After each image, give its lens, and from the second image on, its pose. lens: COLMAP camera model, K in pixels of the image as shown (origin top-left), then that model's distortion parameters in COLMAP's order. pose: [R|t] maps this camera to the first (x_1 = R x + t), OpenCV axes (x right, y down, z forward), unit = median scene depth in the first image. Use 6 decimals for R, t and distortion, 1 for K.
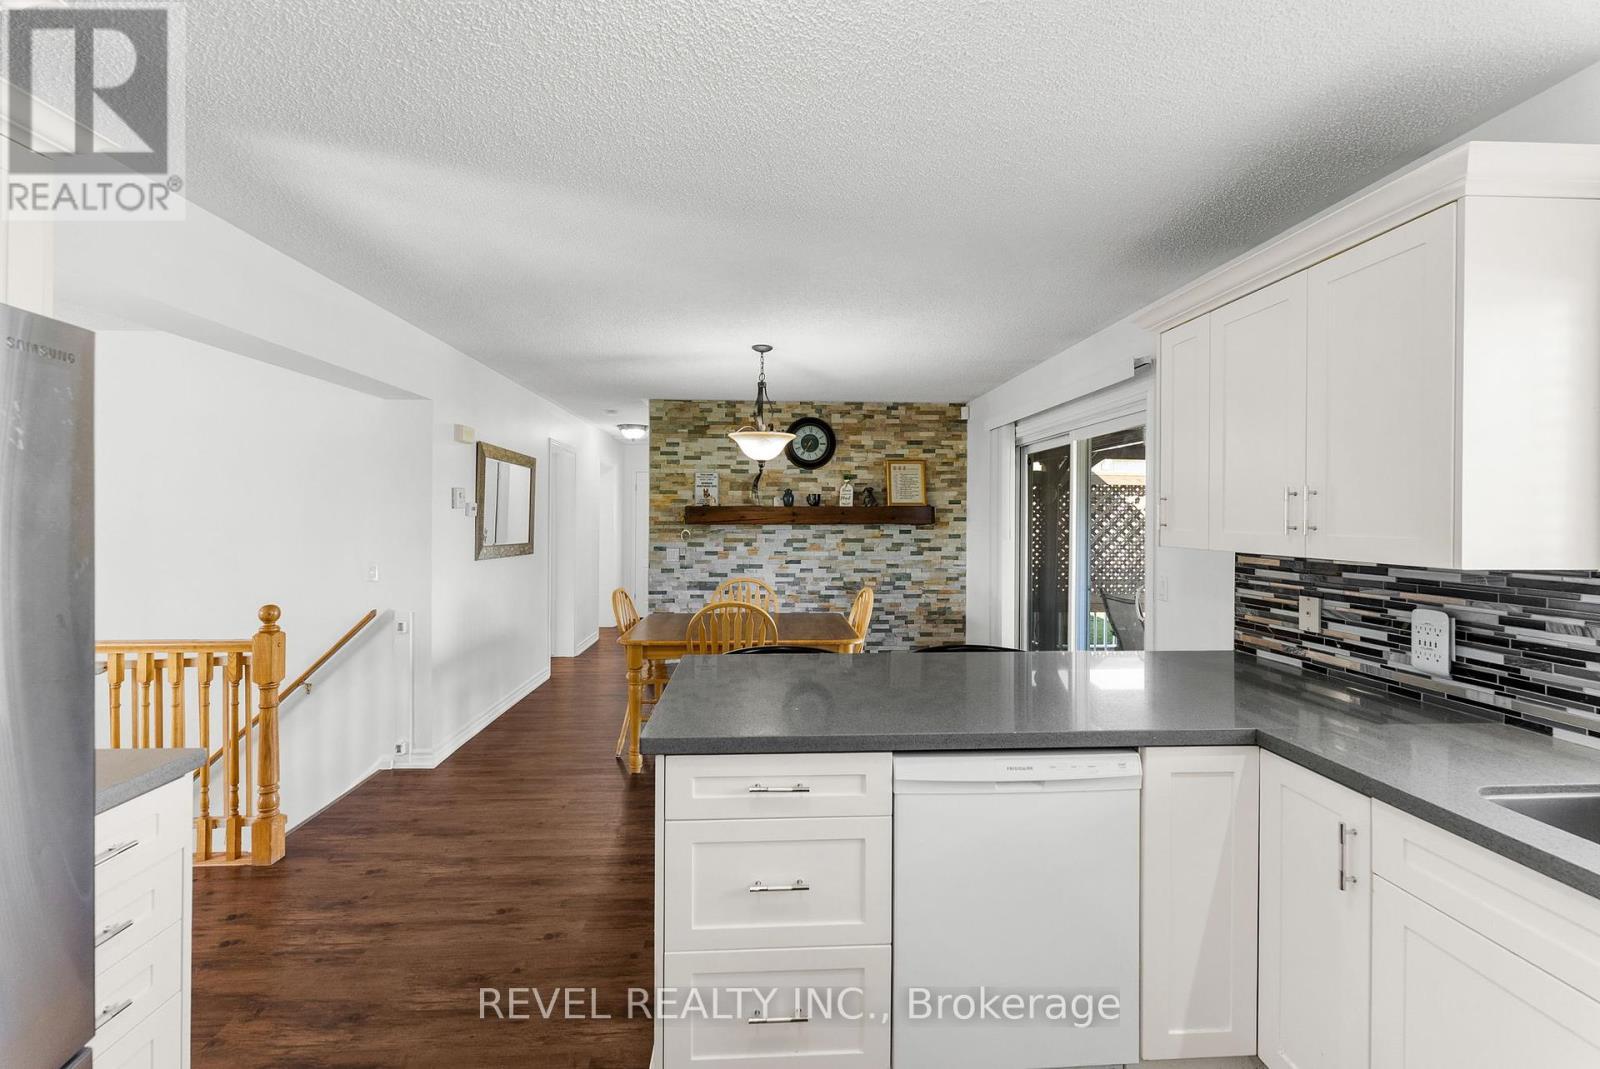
lens RADIAL K [[648.8, 0, 794.9], [0, 648.8, 518.3], [0, 0, 1]] dist [-0.000971, -0.000587]
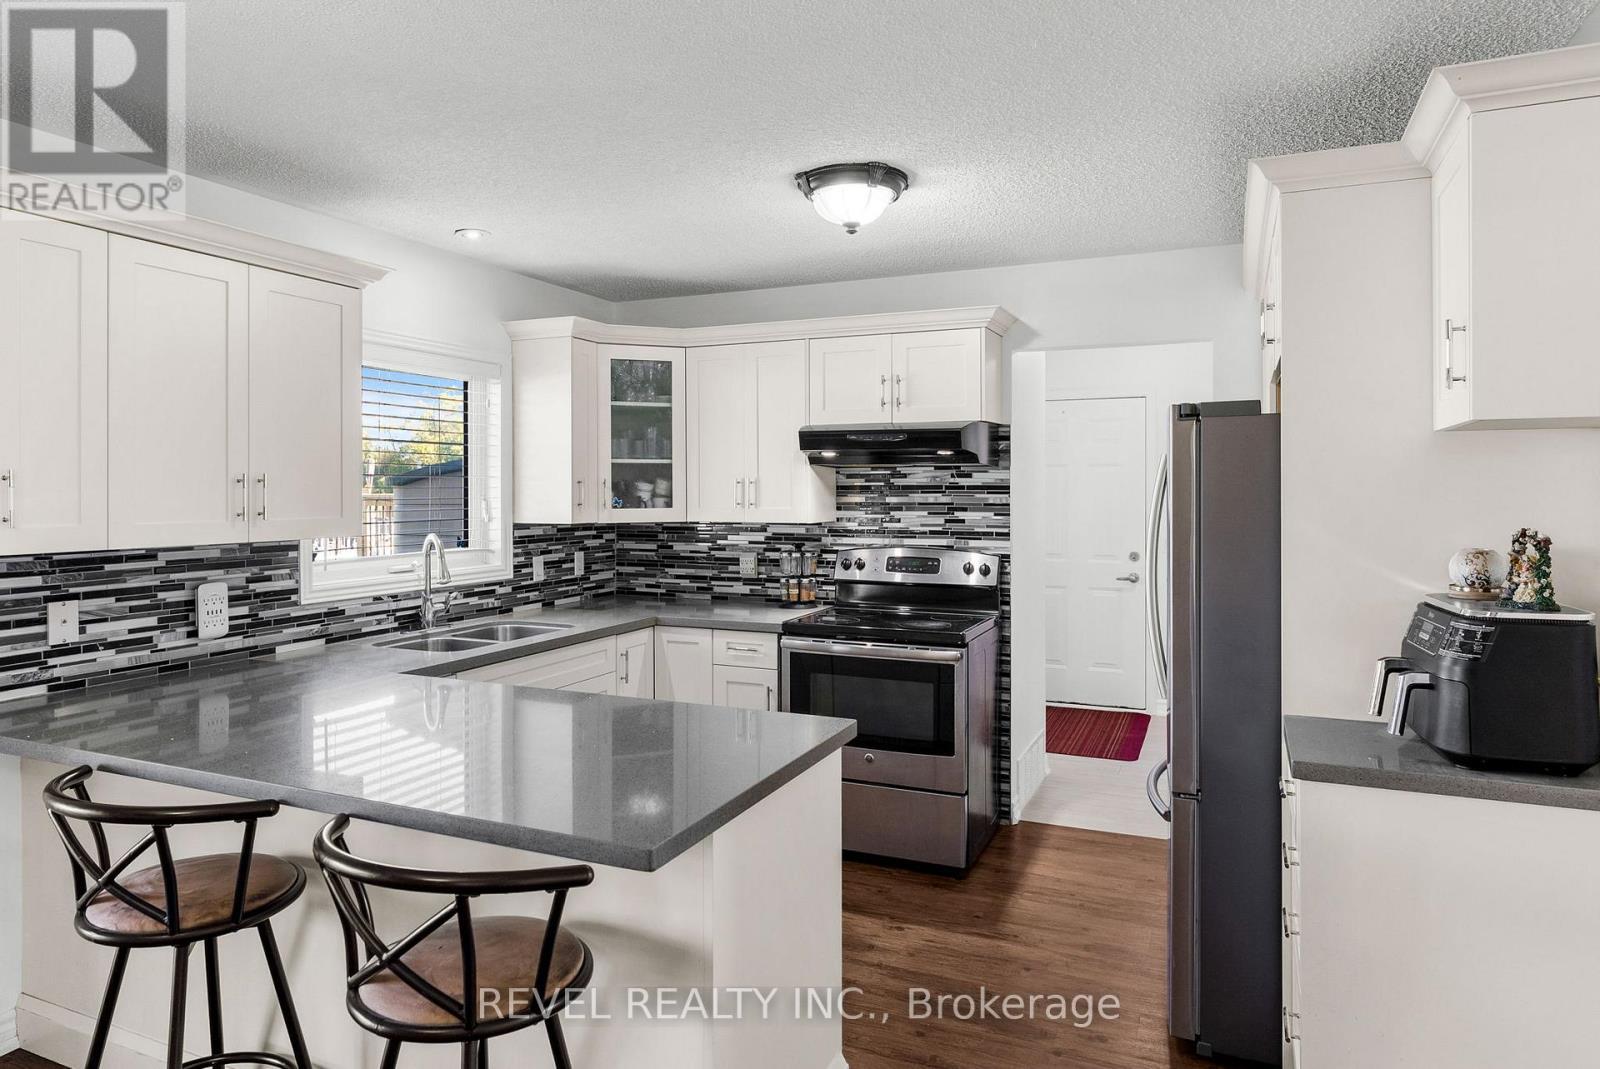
lens RADIAL K [[976.5, 0, 793.1], [0, 976.5, 484.0], [0, 0, 1]] dist [-0.005555, -0.000114]
pose [[-0.889677, -0.001463, 0.456588, -0.838933], [-0.002359, 0.999996, -0.001392, -0.039222], [-0.456584, -0.002315, -0.889677, 2.388090]]
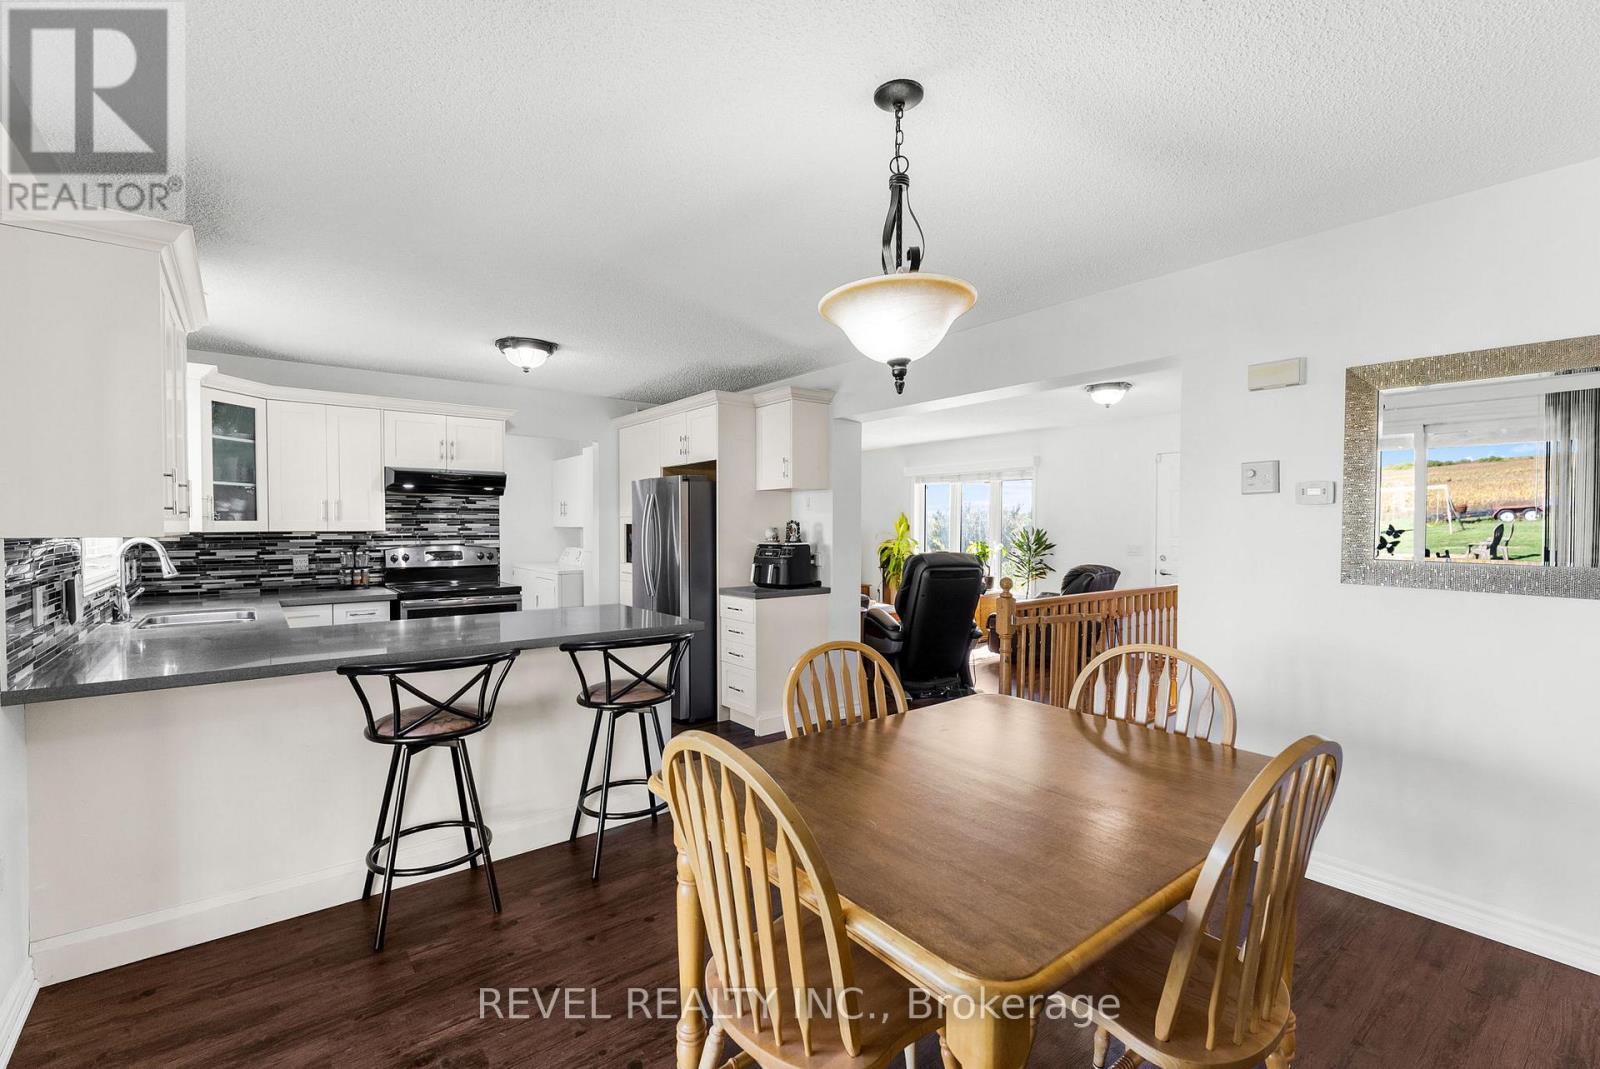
lens RADIAL K [[700.1, 0, 793.4], [0, 700.1, 538.7], [0, 0, 1]] dist [-0.001631, -0.000131]
pose [[-0.821549, 0.006001, -0.570107, 0.699255], [-0.003822, 0.999864, 0.016032, 0.049610], [0.570126, 0.015350, -0.821414, 3.435155]]
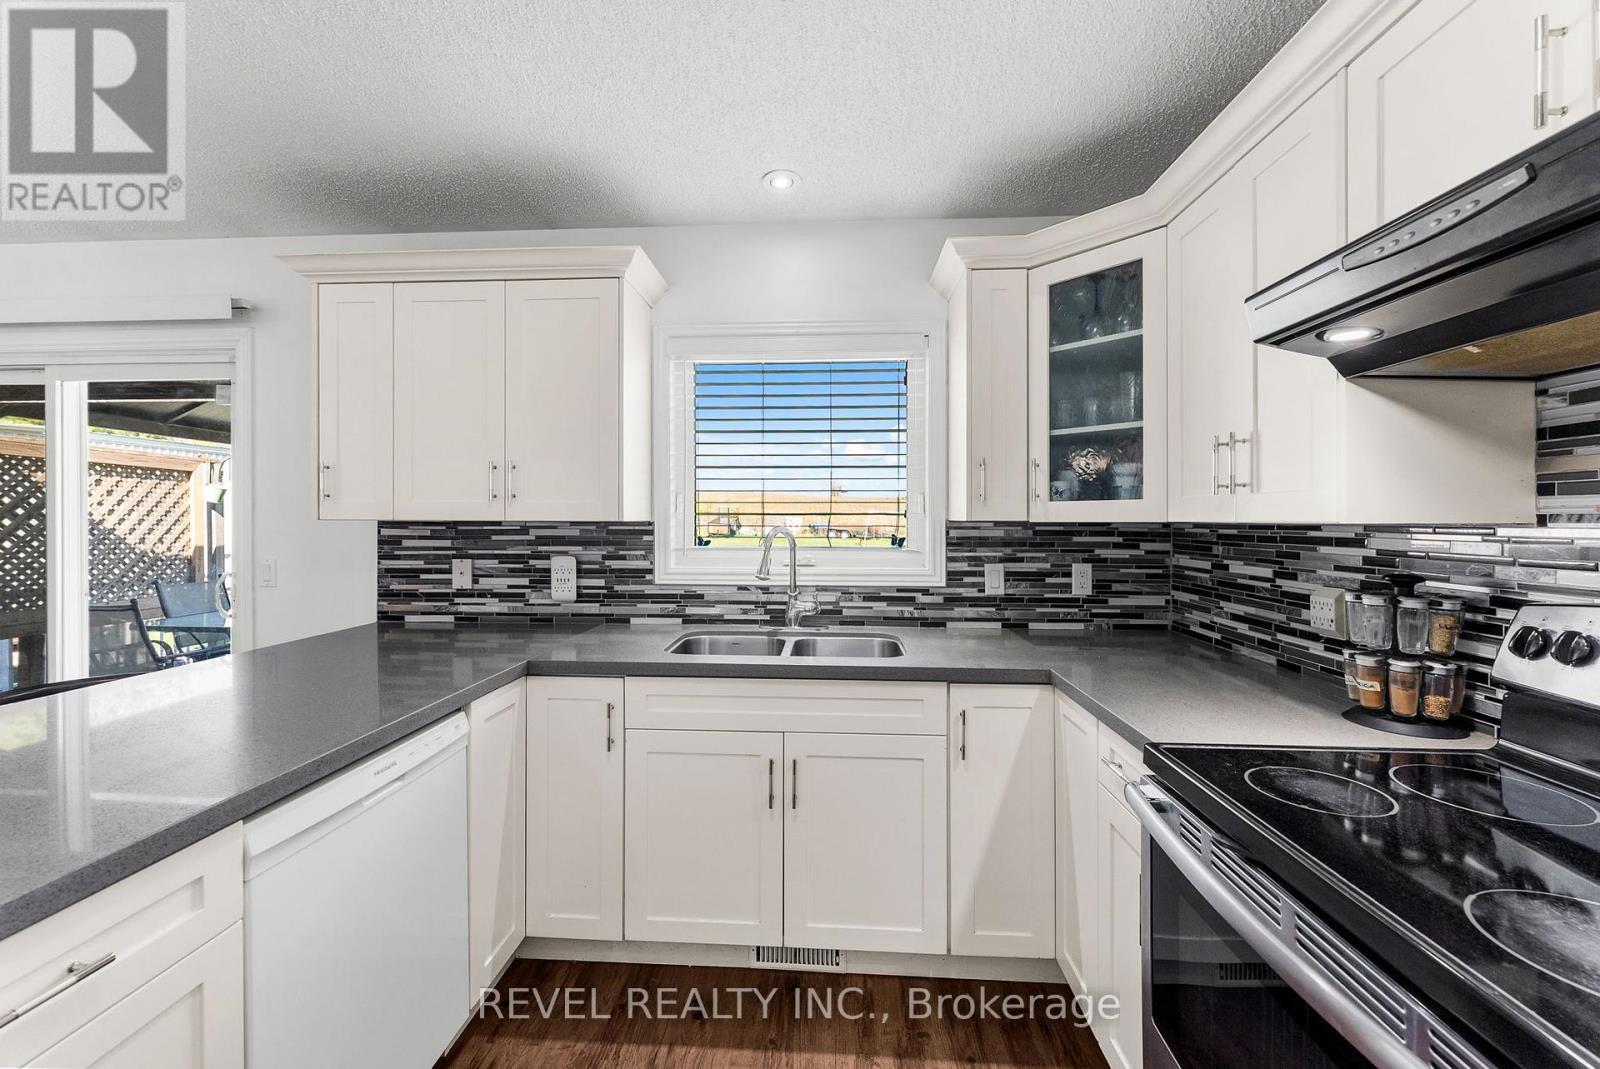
lens RADIAL K [[648.8, 0, 796.6], [0, 648.8, 518.9], [0, 0, 1]] dist [-0.000971, -0.000587]
pose [[0.117041, -0.004552, 0.993117, -0.414807], [-0.000306, 0.999989, 0.004620, 0.062424], [-0.993127, -0.000844, 0.117038, 0.383359]]
